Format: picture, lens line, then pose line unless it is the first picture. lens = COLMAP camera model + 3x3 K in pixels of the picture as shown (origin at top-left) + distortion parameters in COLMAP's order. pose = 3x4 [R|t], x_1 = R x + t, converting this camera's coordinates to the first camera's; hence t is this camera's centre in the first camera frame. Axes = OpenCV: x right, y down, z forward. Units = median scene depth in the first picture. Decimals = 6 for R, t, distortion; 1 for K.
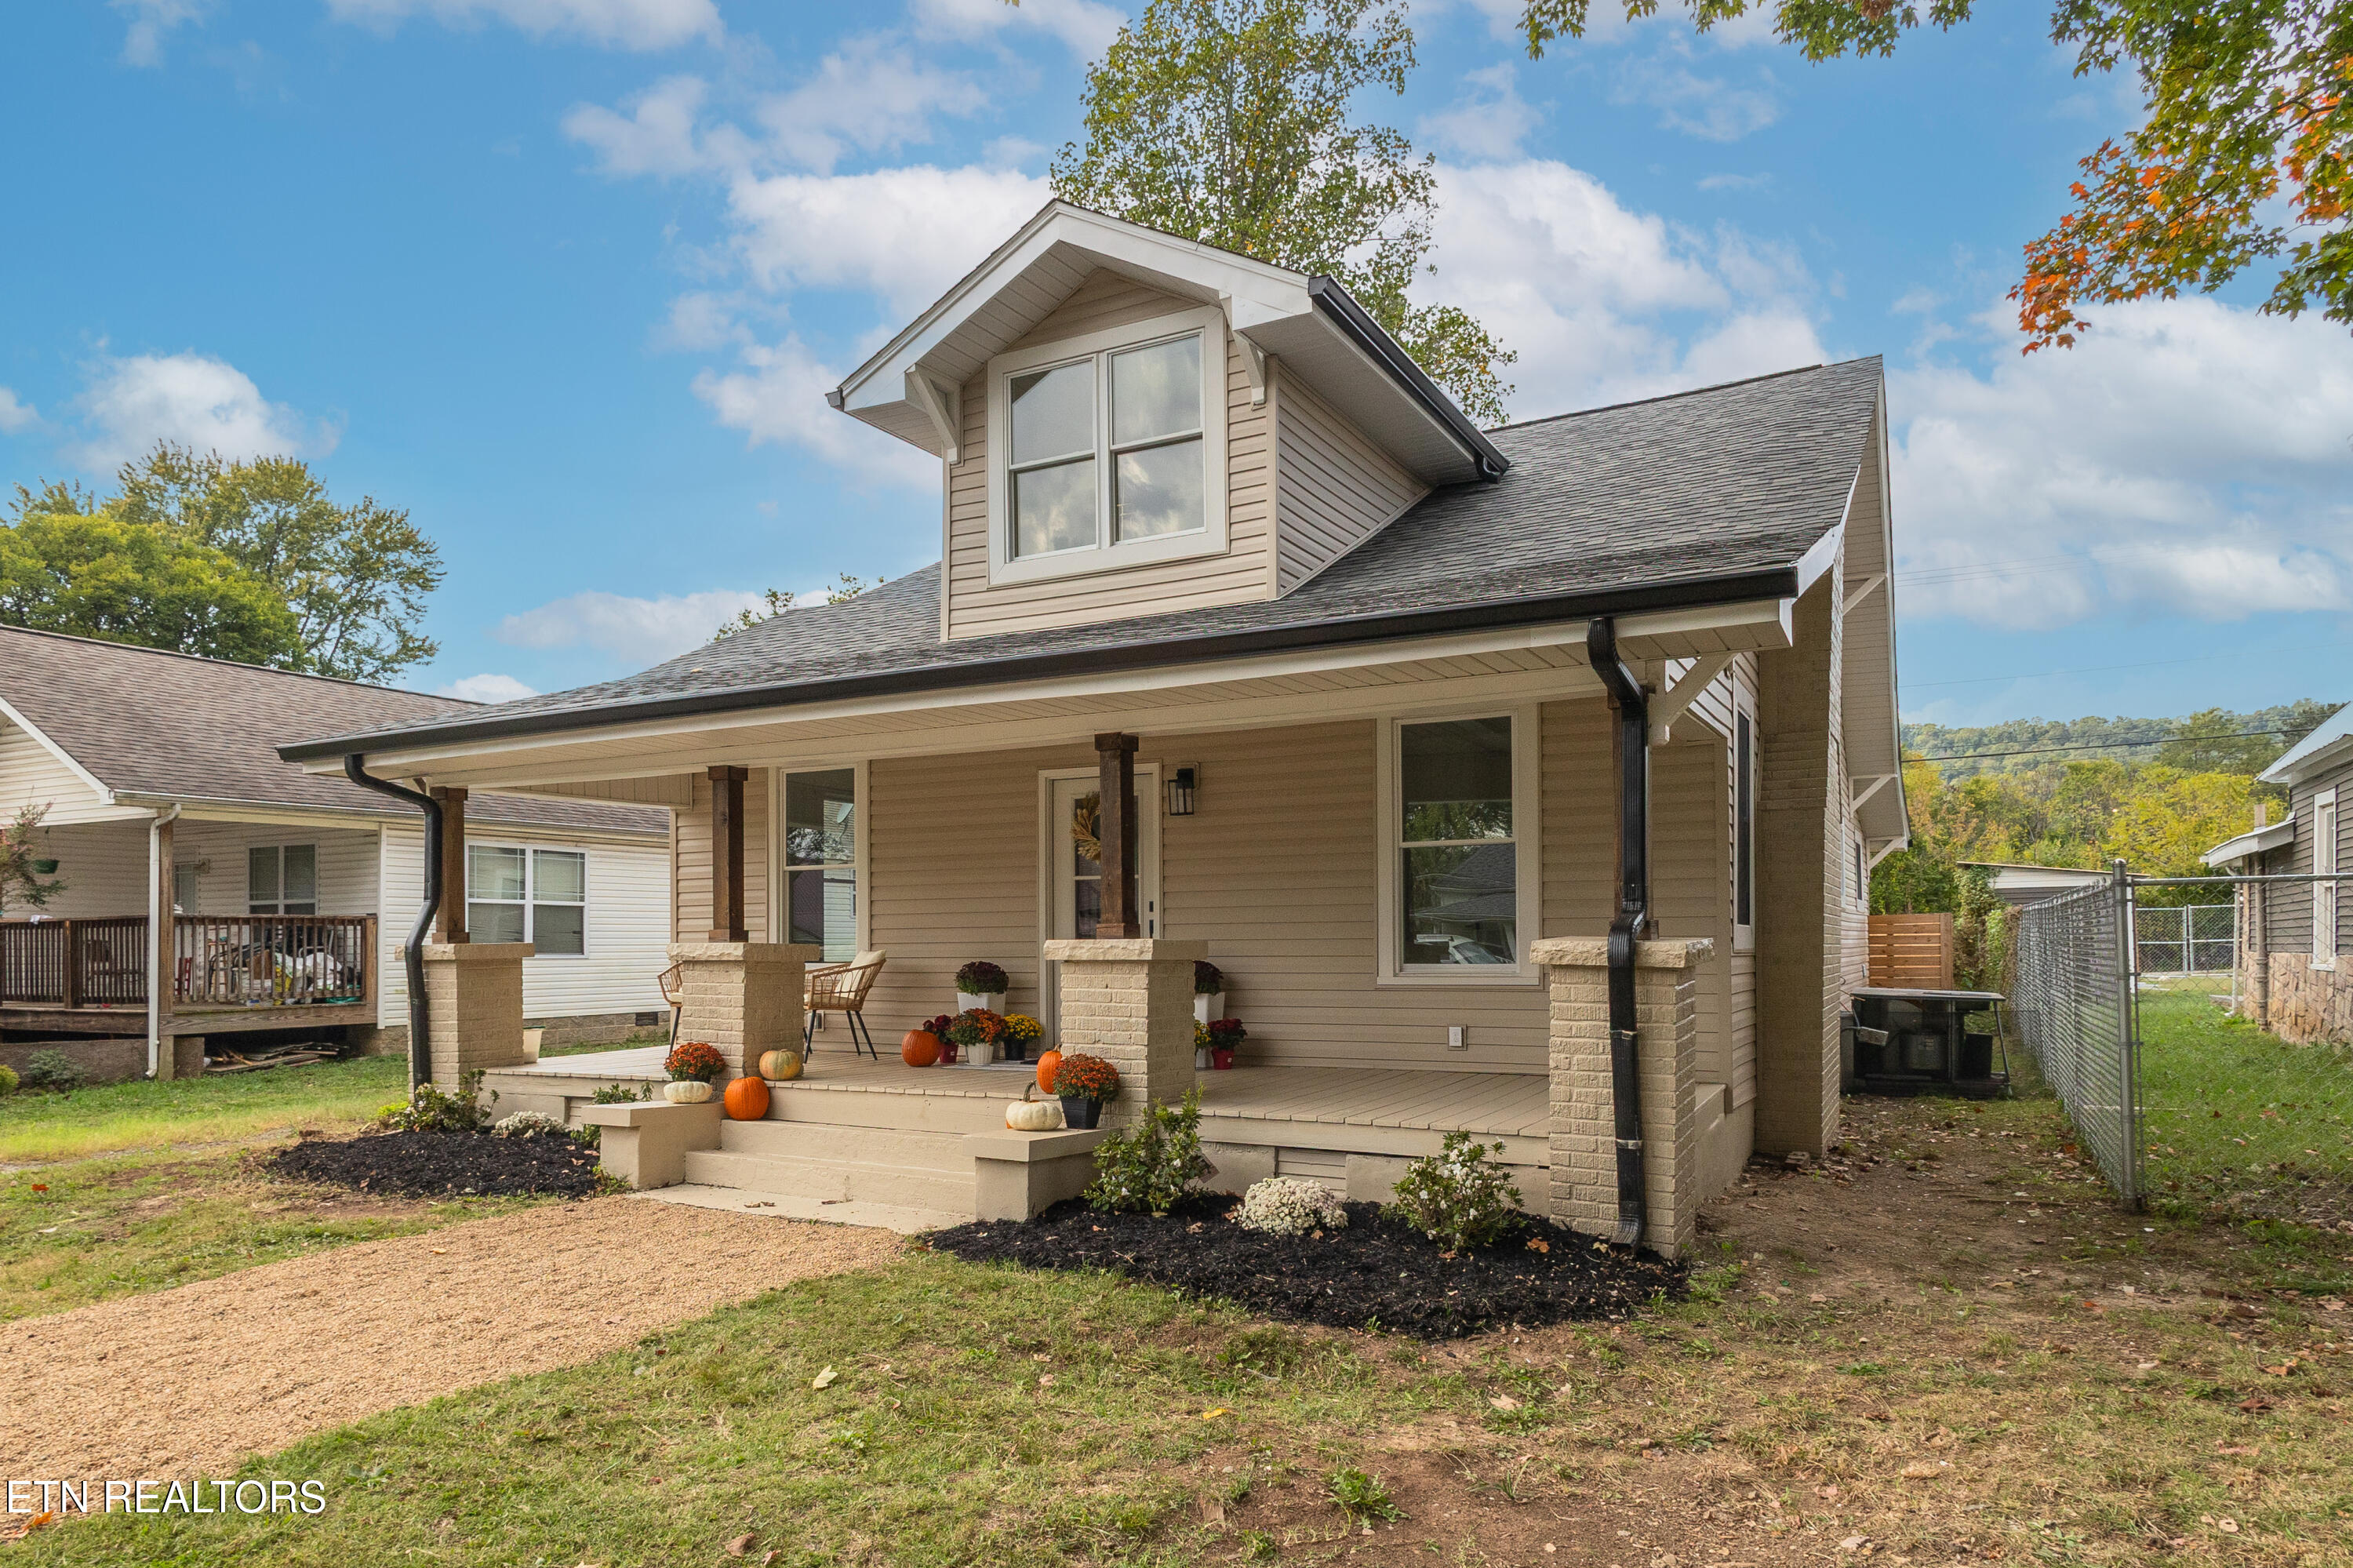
lens RADIAL K [[1079.7, 0, 1171.0], [0, 1079.7, 793.7], [0, 0, 1]] dist [0.004934, 0.000649]
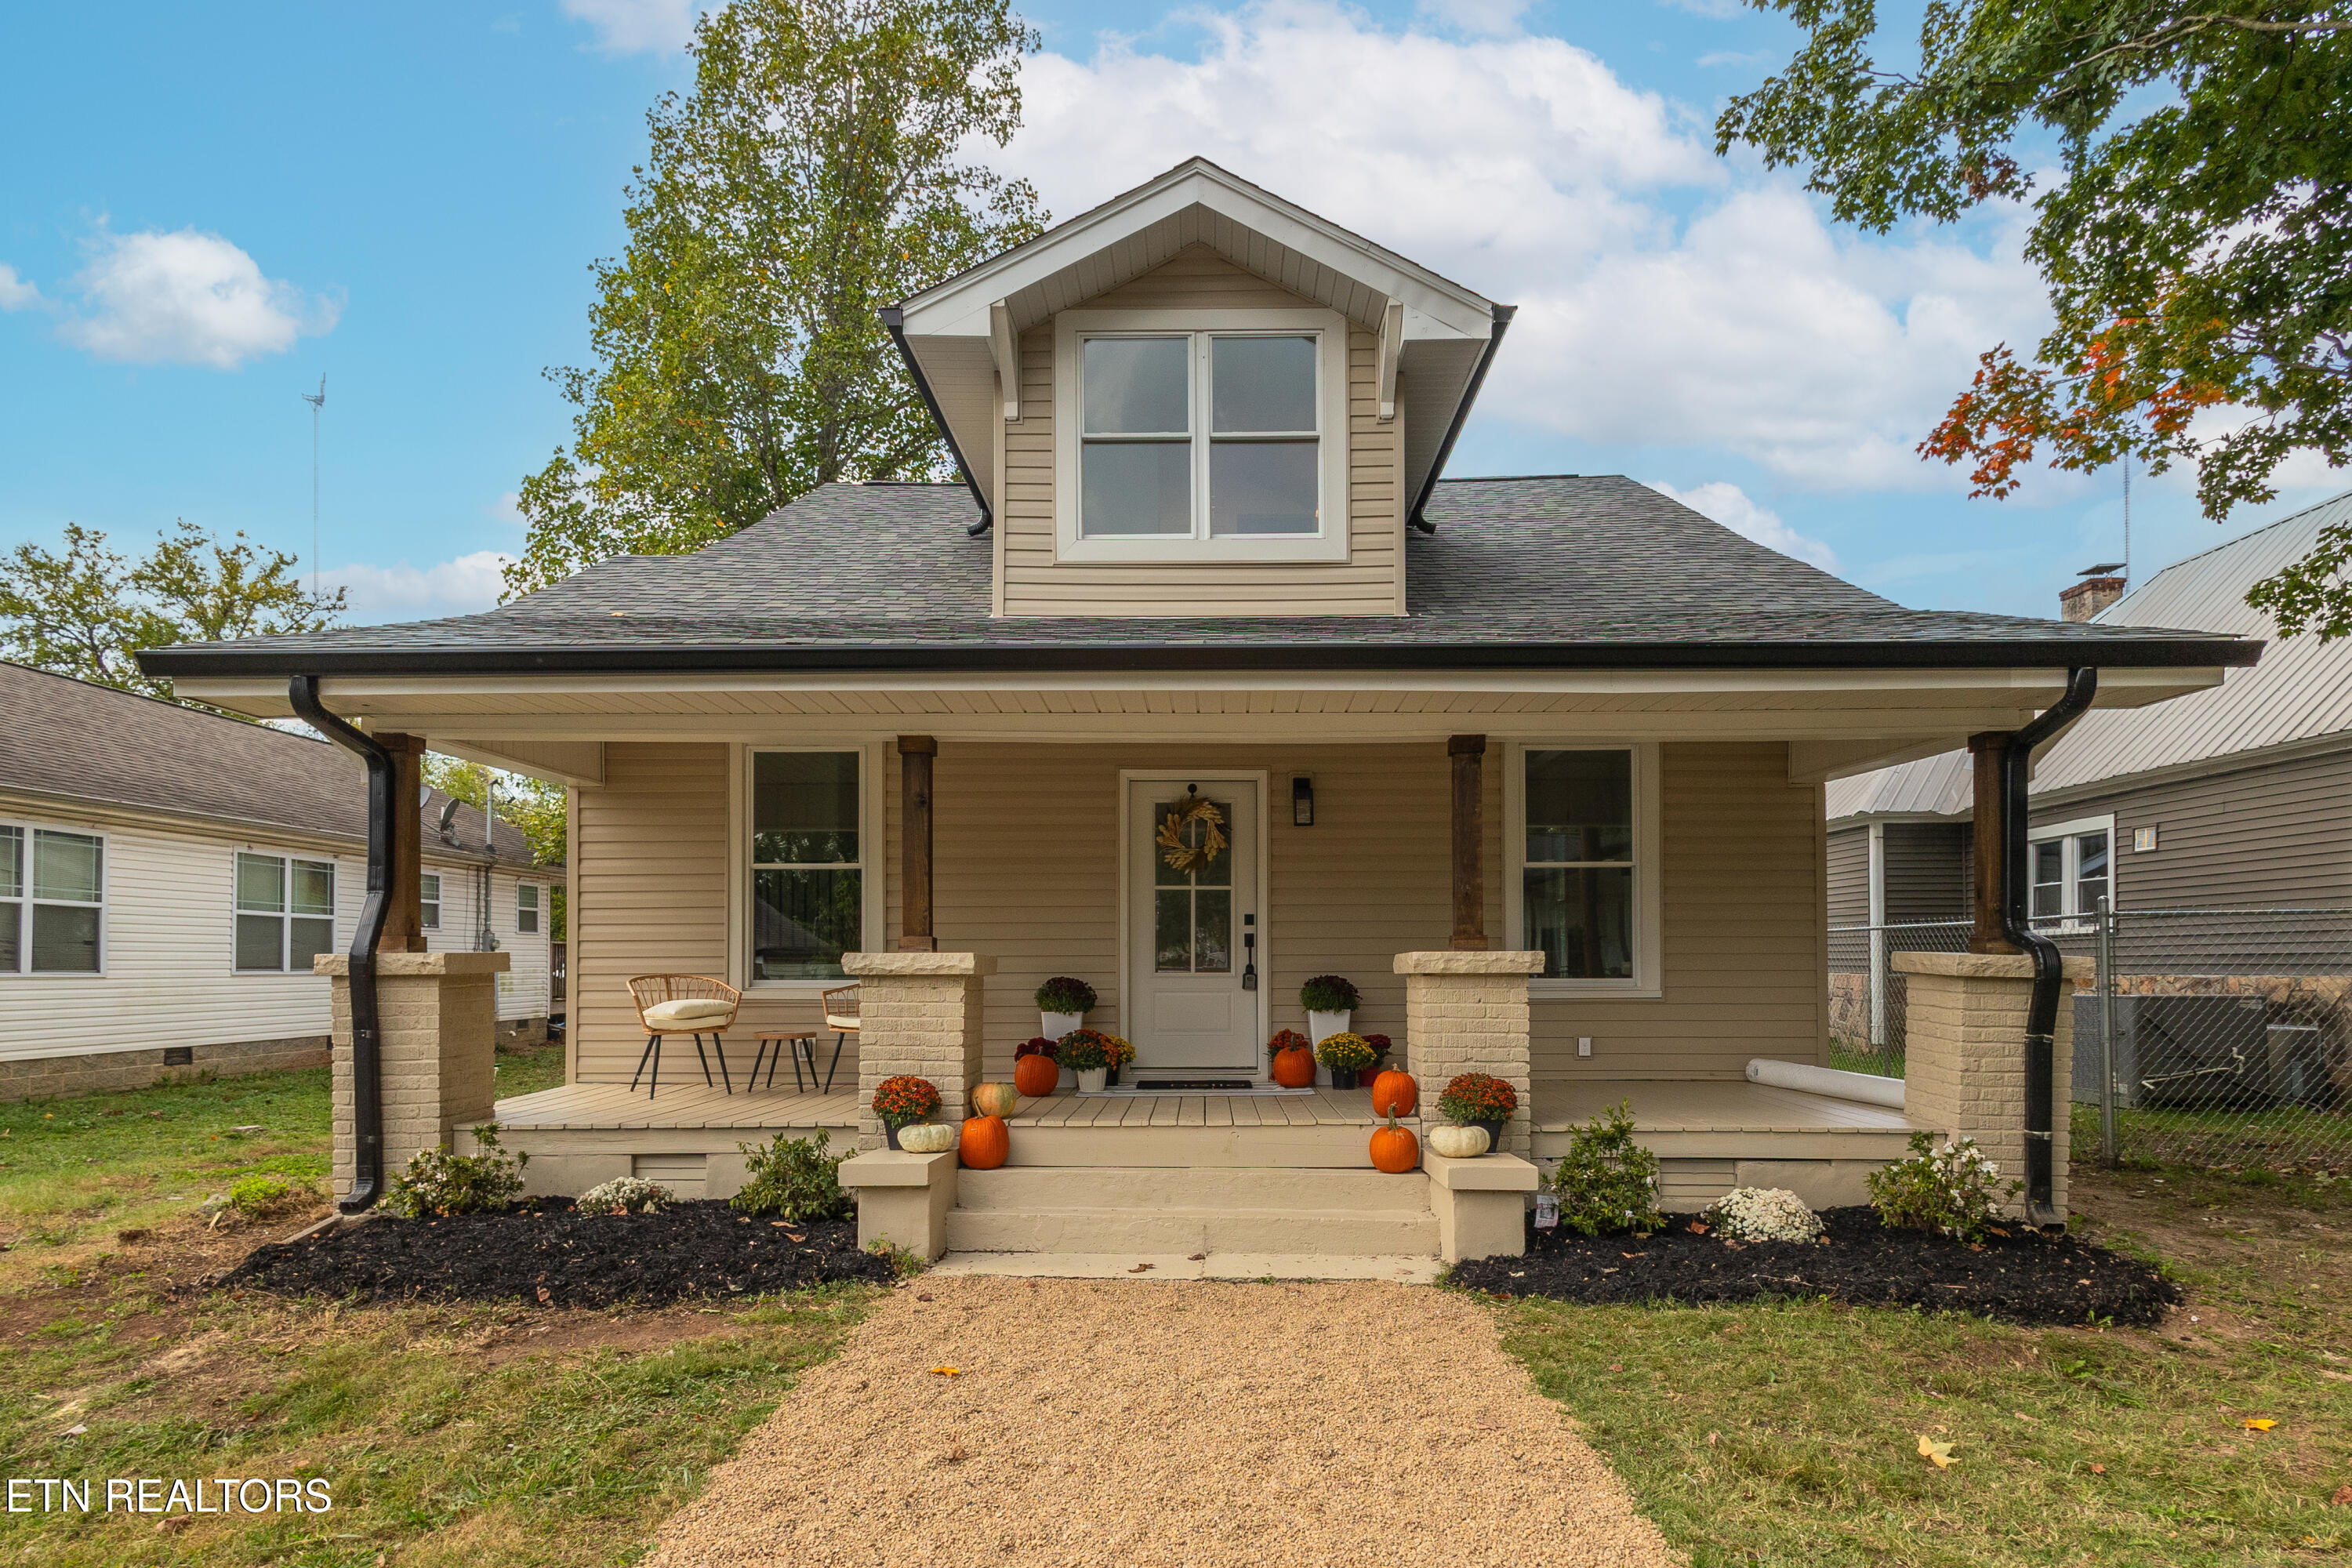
lens RADIAL K [[1057.4, 0, 1176.0], [0, 1057.4, 817.0], [0, 0, 1]] dist [0.002865, 0.000868]
pose [[0.930530, 0.054450, 0.362144, -0.444442], [-0.054545, 0.998462, -0.009971, 0.027951], [-0.362130, -0.010475, 0.932069, 0.159133]]
